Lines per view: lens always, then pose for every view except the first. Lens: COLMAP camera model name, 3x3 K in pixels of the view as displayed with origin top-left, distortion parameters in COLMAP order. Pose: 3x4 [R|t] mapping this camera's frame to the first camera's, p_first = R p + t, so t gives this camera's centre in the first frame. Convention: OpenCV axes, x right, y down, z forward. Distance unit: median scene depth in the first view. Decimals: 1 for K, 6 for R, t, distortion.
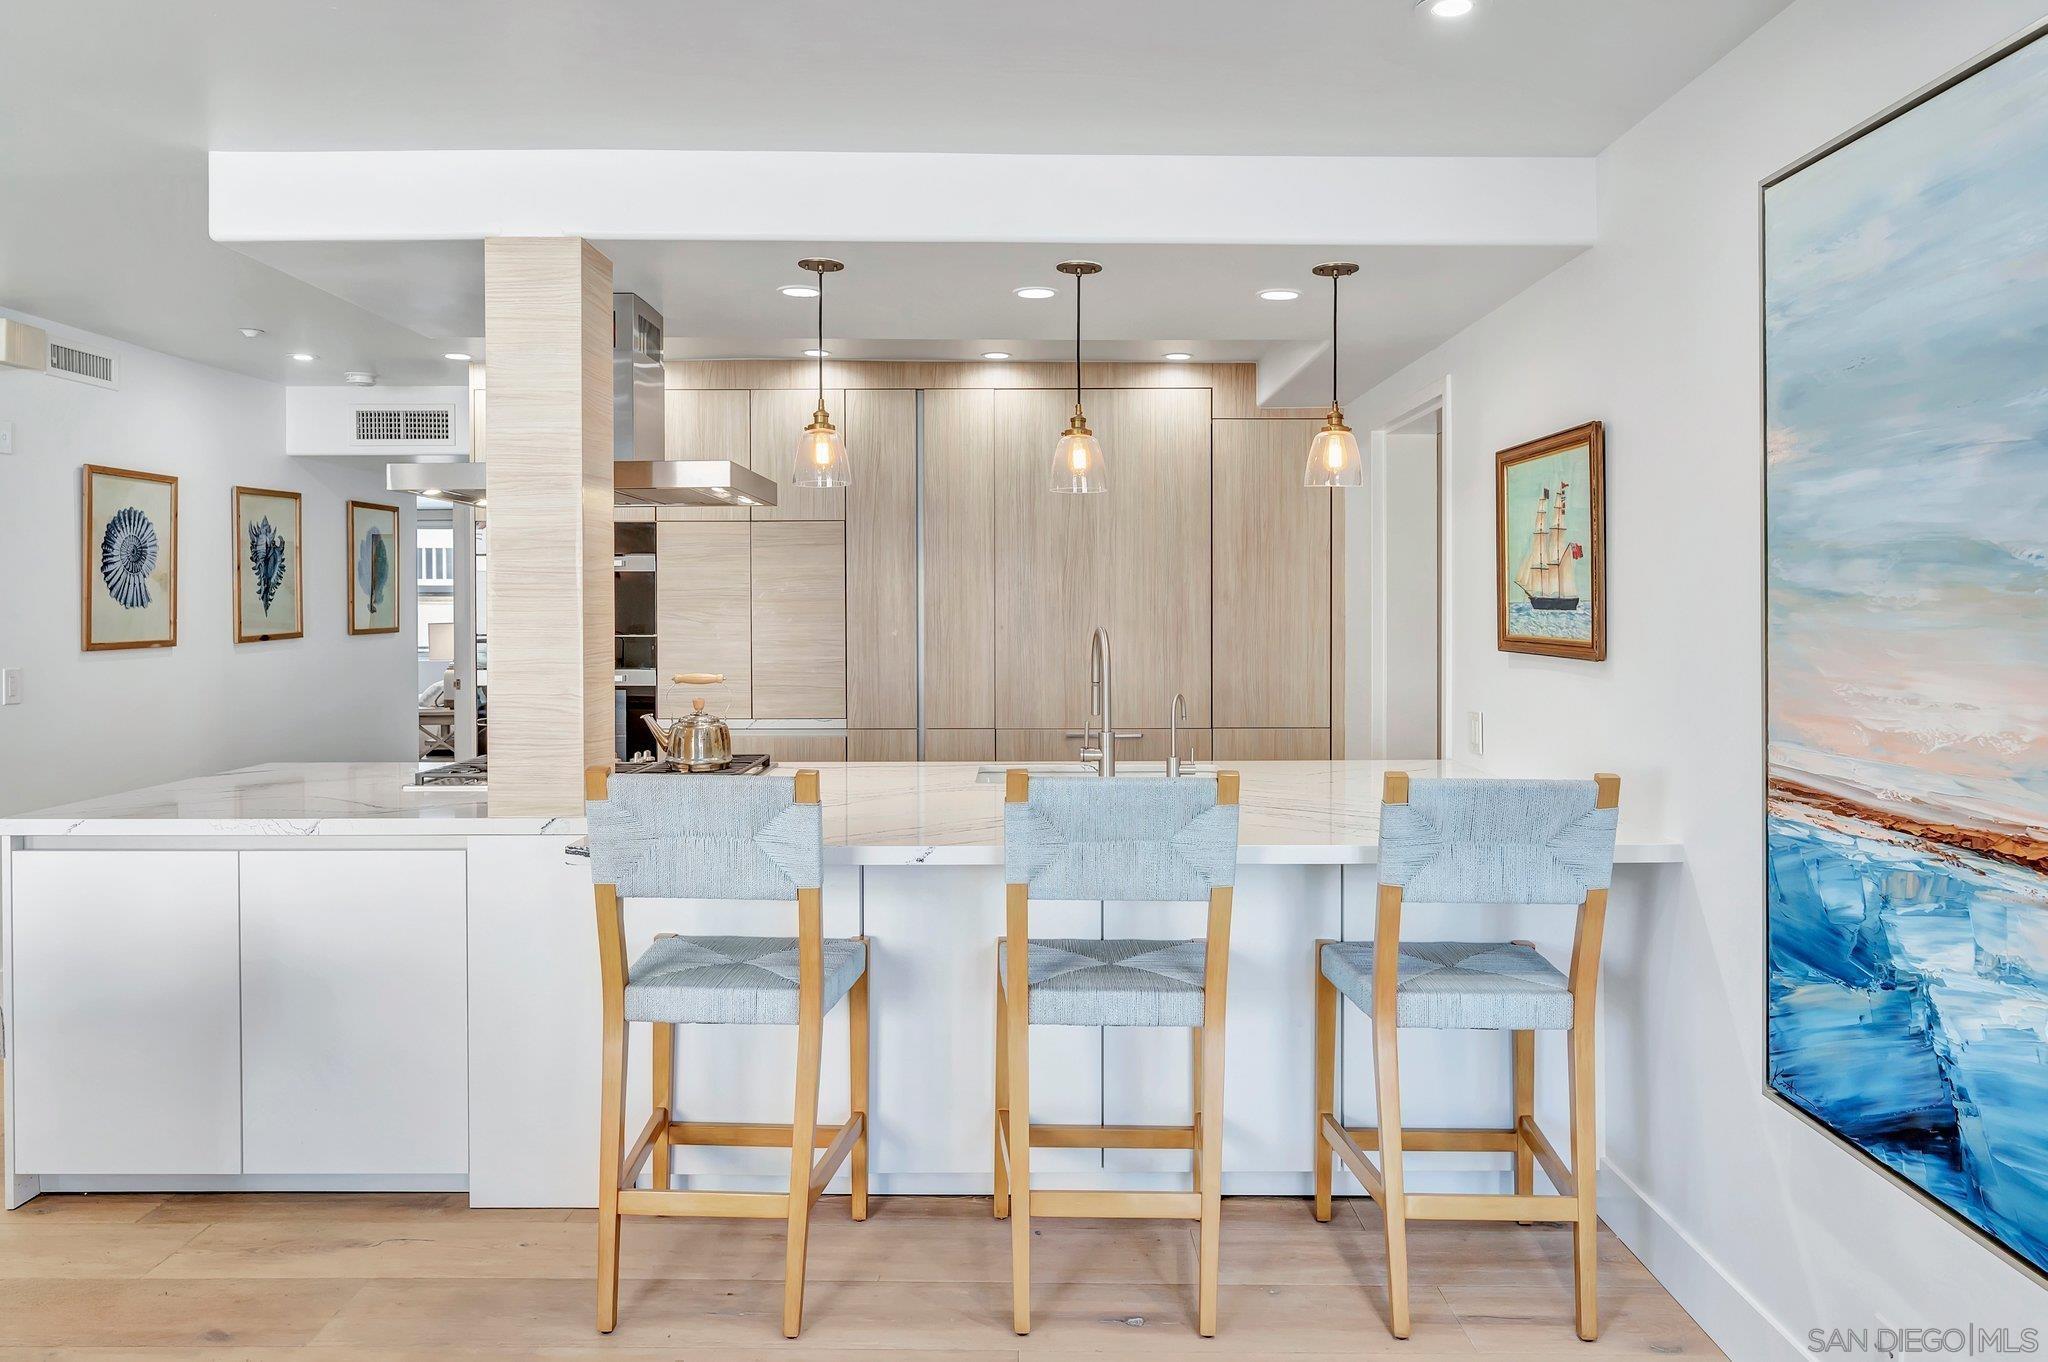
lens RADIAL K [[1400.7, 0, 1039.5], [0, 1400.7, 616.1], [0, 0, 1]] dist [-0.009274, 0.000017]
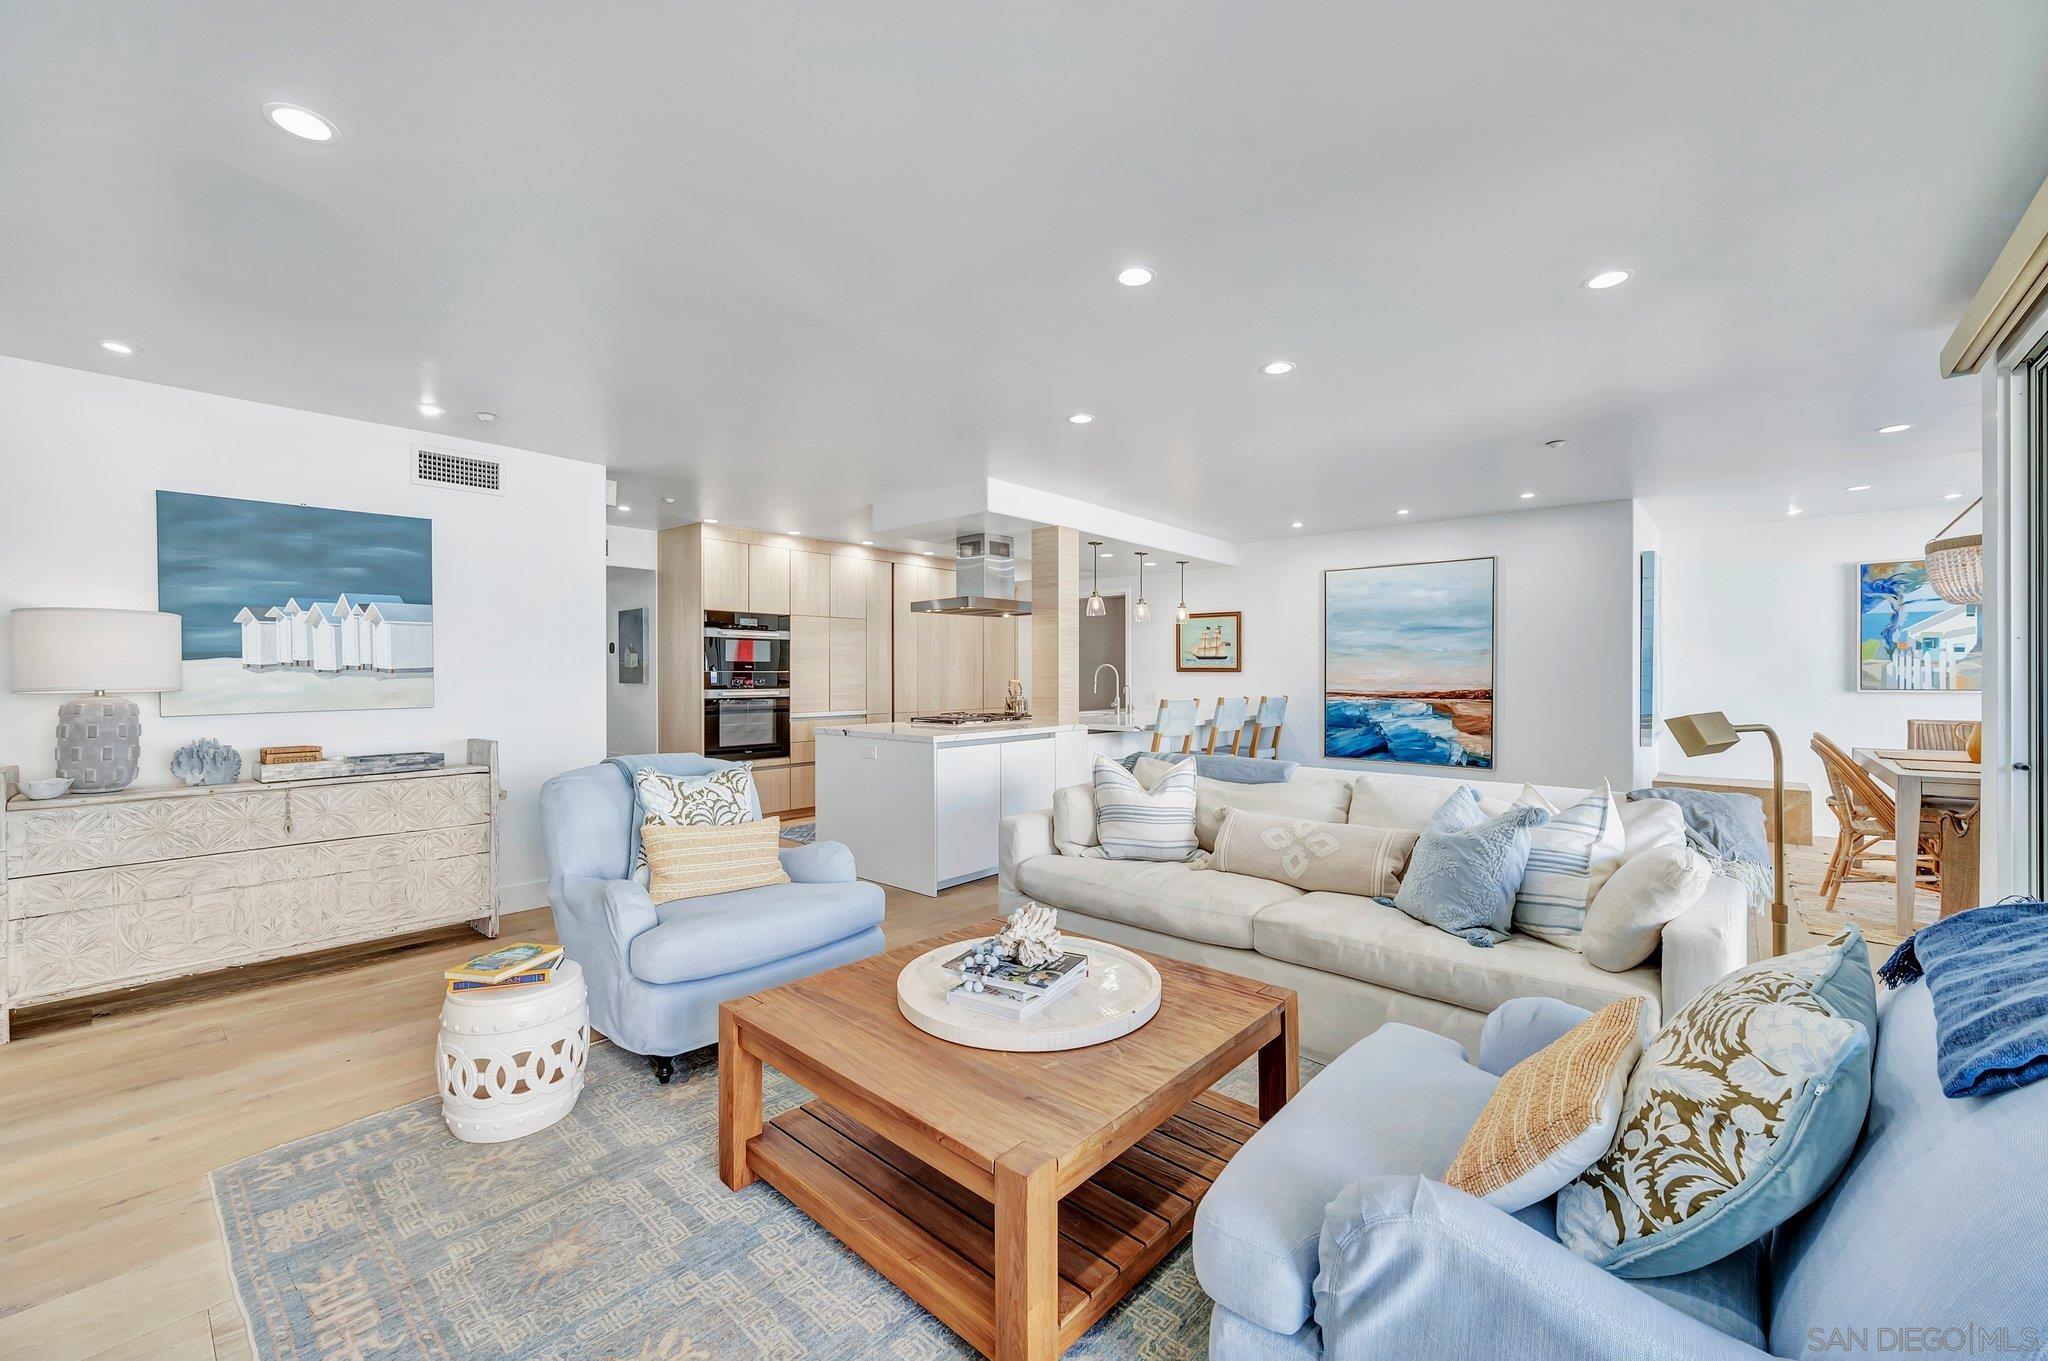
lens RADIAL K [[820.7, 0, 1036.6], [0, 820.7, 680.7], [0, 0, 1]] dist [-0.000774, 0.000288]
pose [[0.651369, -0.005106, 0.758744, -1.630943], [0.004401, 0.999986, 0.002951, 0.044201], [-0.758748, 0.001417, 0.651383, -0.069788]]
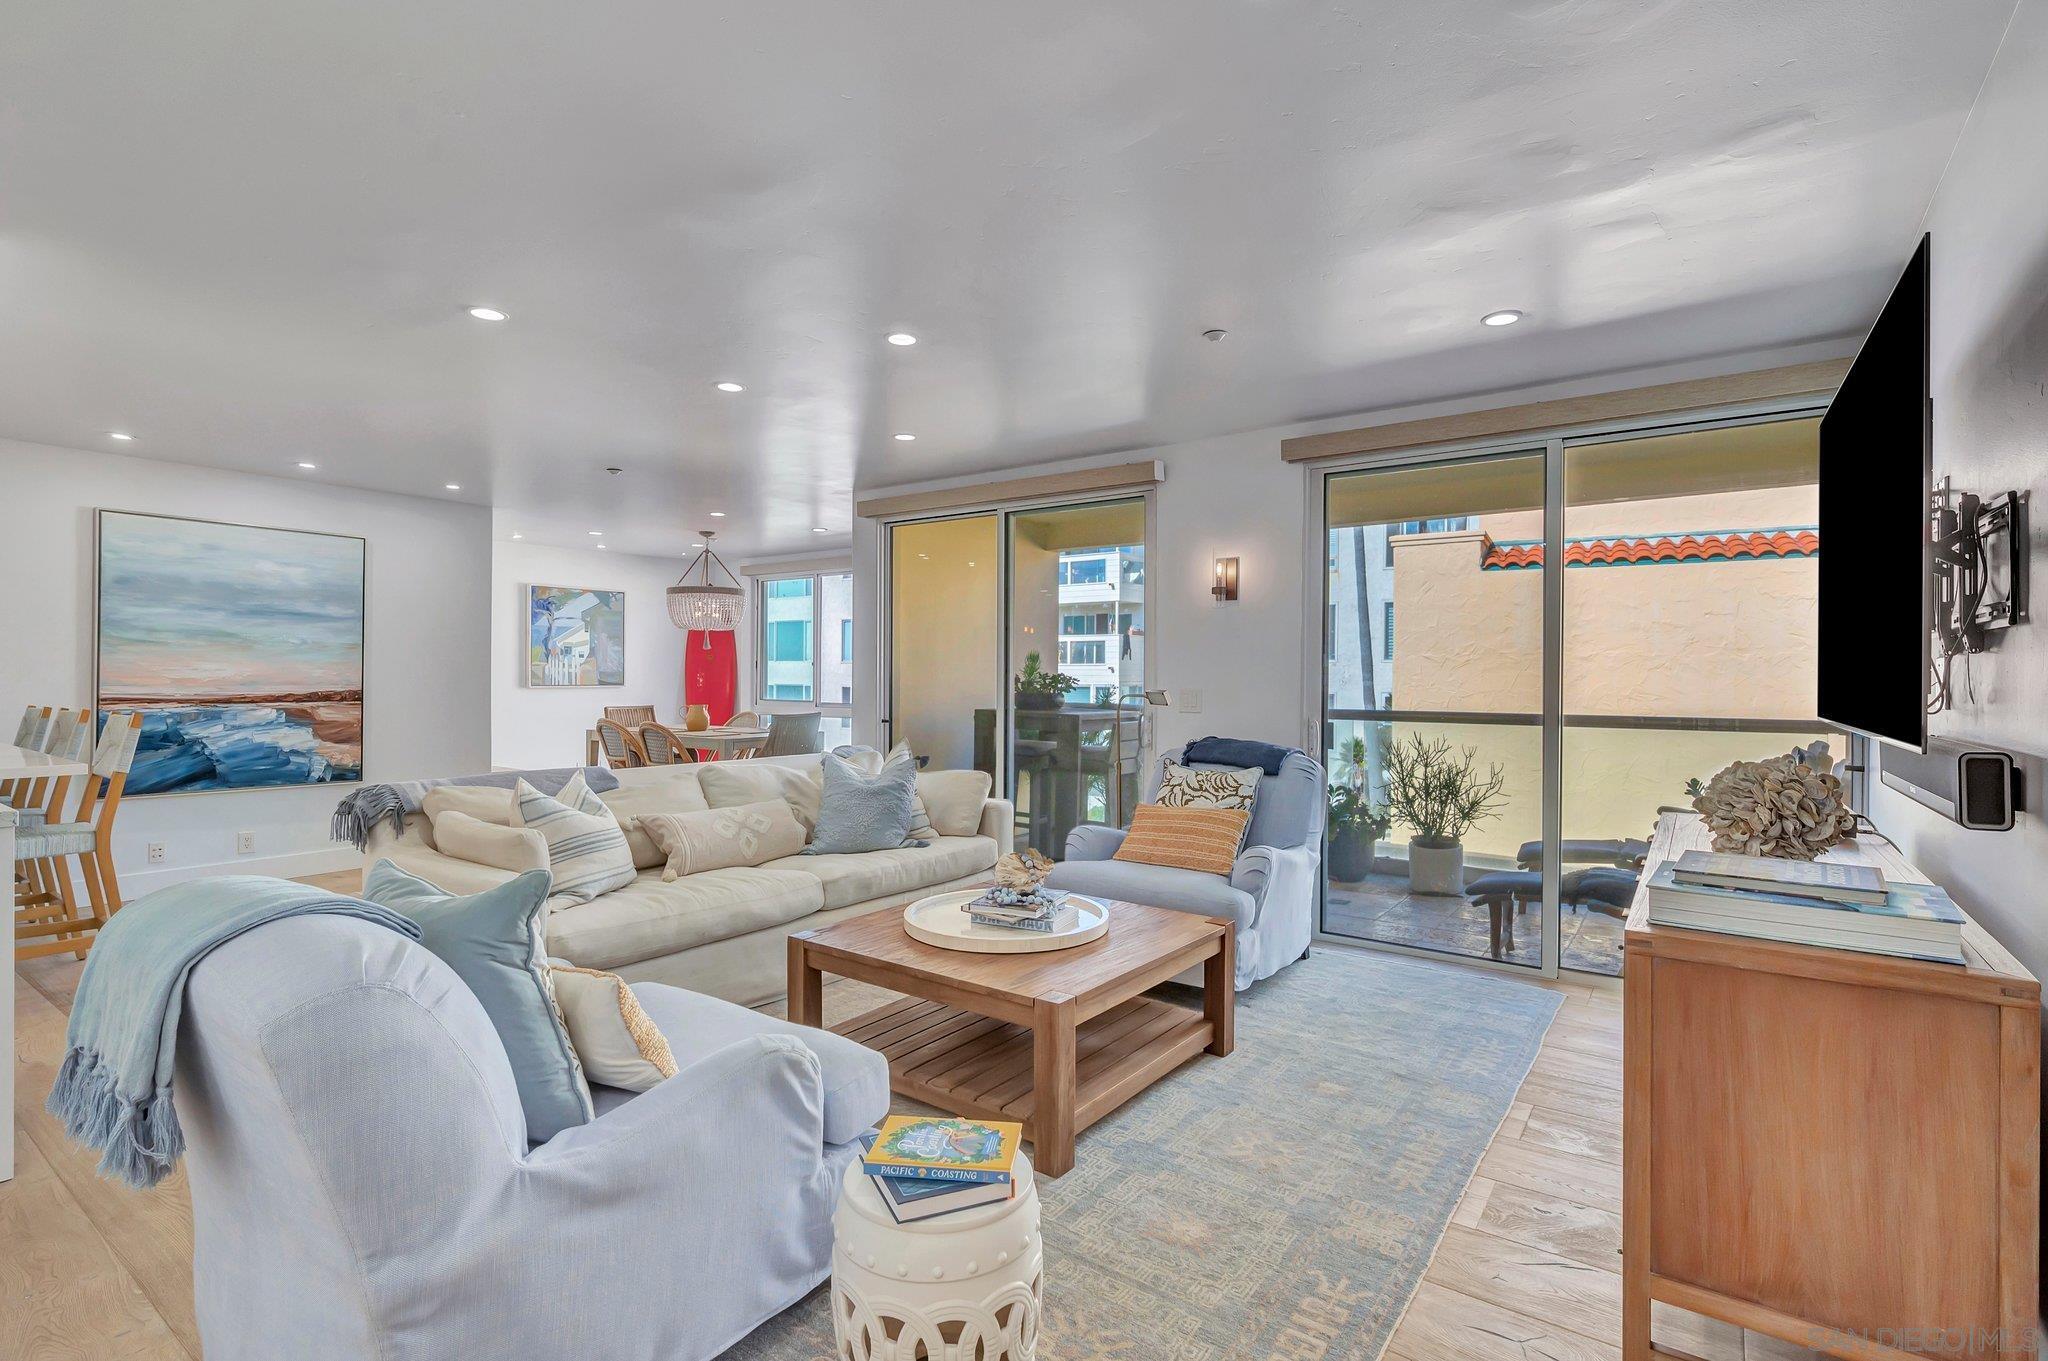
lens RADIAL K [[954.9, 0, 1032.4], [0, 954.9, 672.6], [0, 0, 1]] dist [0.002313, -0.000074]
pose [[-0.820958, -0.001577, 0.570987, -1.714420], [-0.001672, 0.999999, 0.000358, 0.037928], [-0.570986, -0.000660, -0.820959, 1.107557]]
